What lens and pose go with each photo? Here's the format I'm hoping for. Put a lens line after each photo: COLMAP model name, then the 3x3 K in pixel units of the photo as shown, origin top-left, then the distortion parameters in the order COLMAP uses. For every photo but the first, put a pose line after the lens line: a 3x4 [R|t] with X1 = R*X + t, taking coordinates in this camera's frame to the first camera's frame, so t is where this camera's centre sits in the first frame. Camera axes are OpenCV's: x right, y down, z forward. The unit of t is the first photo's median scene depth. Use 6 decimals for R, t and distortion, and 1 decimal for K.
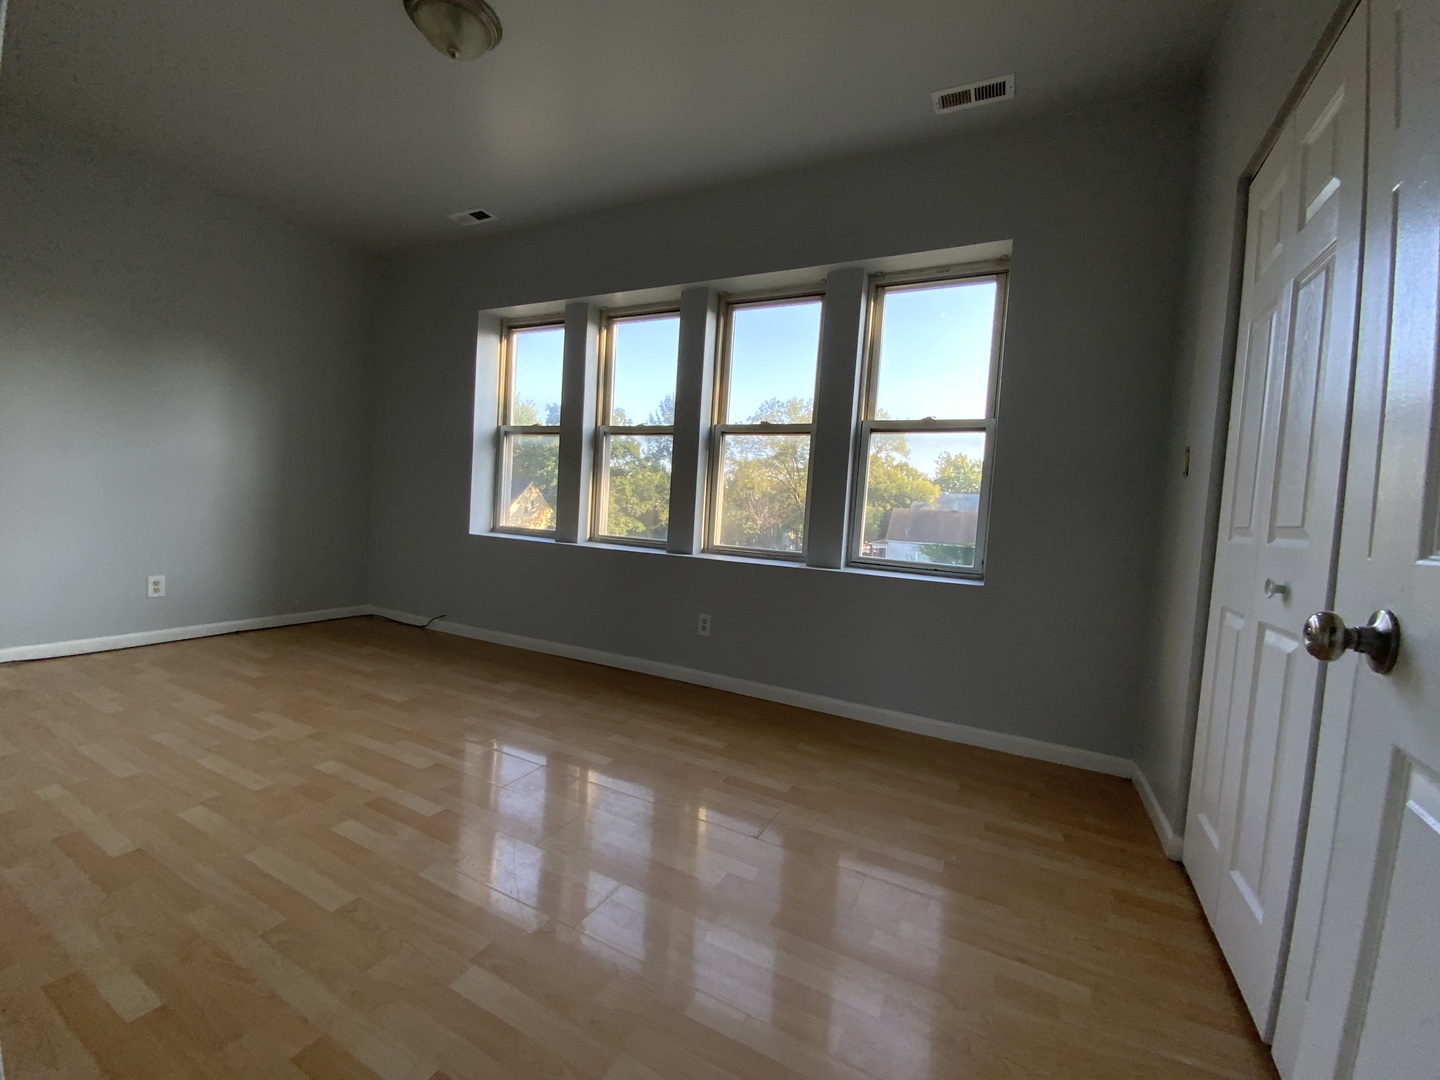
lens RADIAL K [[589.6, 0, 716.8], [0, 589.6, 540.1], [0, 0, 1]] dist [0.000876, -0.015197]
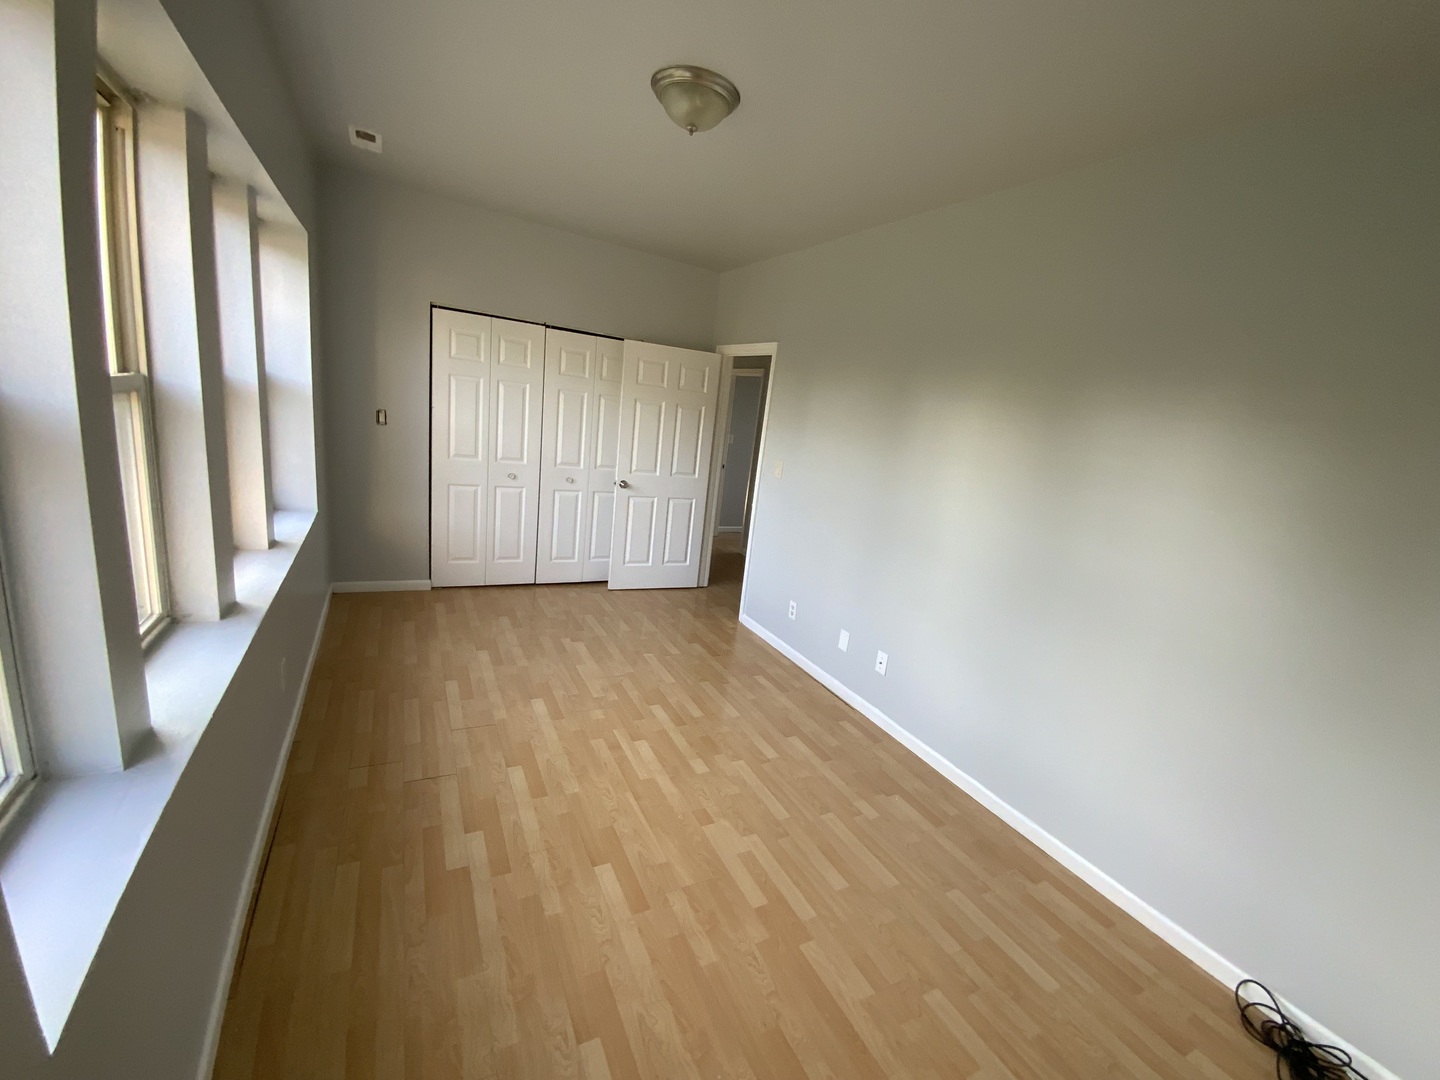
lens RADIAL K [[589.6, 0, 716.8], [0, 589.6, 540.1], [0, 0, 1]] dist [0.000876, -0.015197]
pose [[-0.800753, -0.288726, 0.524816, -1.277279], [-0.147249, 0.944159, 0.294757, -0.499414], [-0.580614, 0.158749, -0.798553, 2.013286]]
